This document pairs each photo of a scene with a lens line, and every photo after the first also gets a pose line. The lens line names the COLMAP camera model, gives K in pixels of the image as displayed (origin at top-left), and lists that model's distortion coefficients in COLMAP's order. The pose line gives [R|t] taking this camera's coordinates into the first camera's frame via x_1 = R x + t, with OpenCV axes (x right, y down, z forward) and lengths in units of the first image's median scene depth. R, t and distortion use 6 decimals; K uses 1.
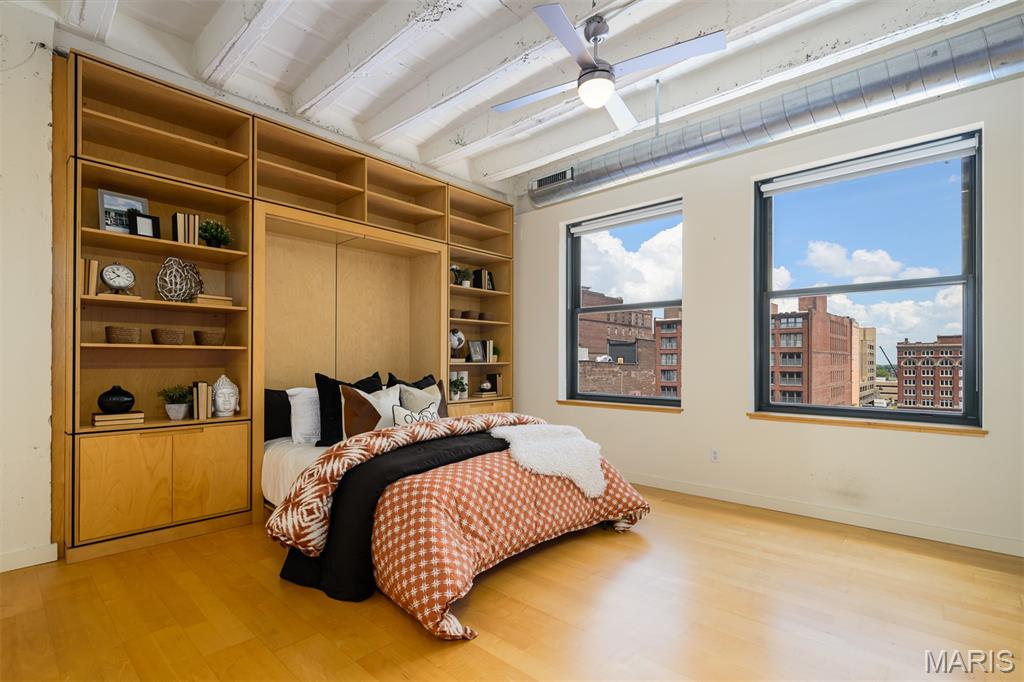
lens RADIAL K [[479.2, 0, 511.9], [0, 479.2, 356.0], [0, 0, 1]] dist [-0.001012, 0.000566]
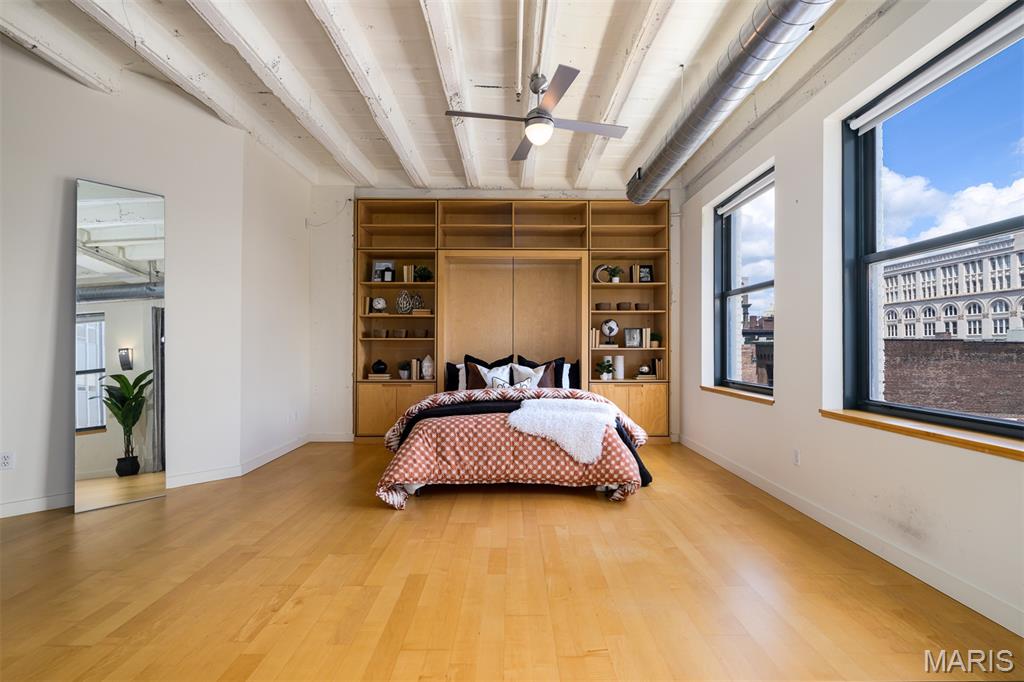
lens RADIAL K [[447.9, 0, 512.0], [0, 447.9, 341.0], [0, 0, 1]] dist [-0.001503, -0.000058]
pose [[0.694334, -0.011001, -0.719568, 0.807473], [0.008143, 0.999939, -0.007430, 0.004187], [0.719607, -0.000701, 0.694382, 0.110590]]
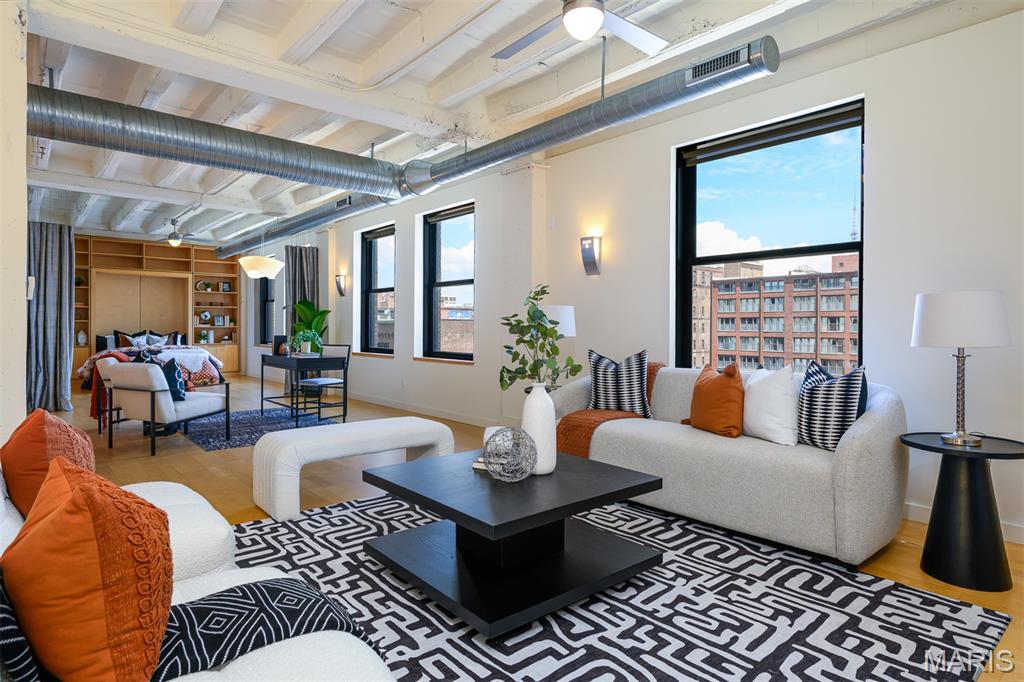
lens RADIAL K [[590.5, 0, 507.9], [0, 590.5, 328.7], [0, 0, 1]] dist [0.043229, 0.000138]
pose [[0.993433, 0.002795, -0.114384, 2.454755], [-0.000952, 0.999869, 0.016160, -0.032119], [0.114415, -0.015945, 0.993305, -2.397120]]
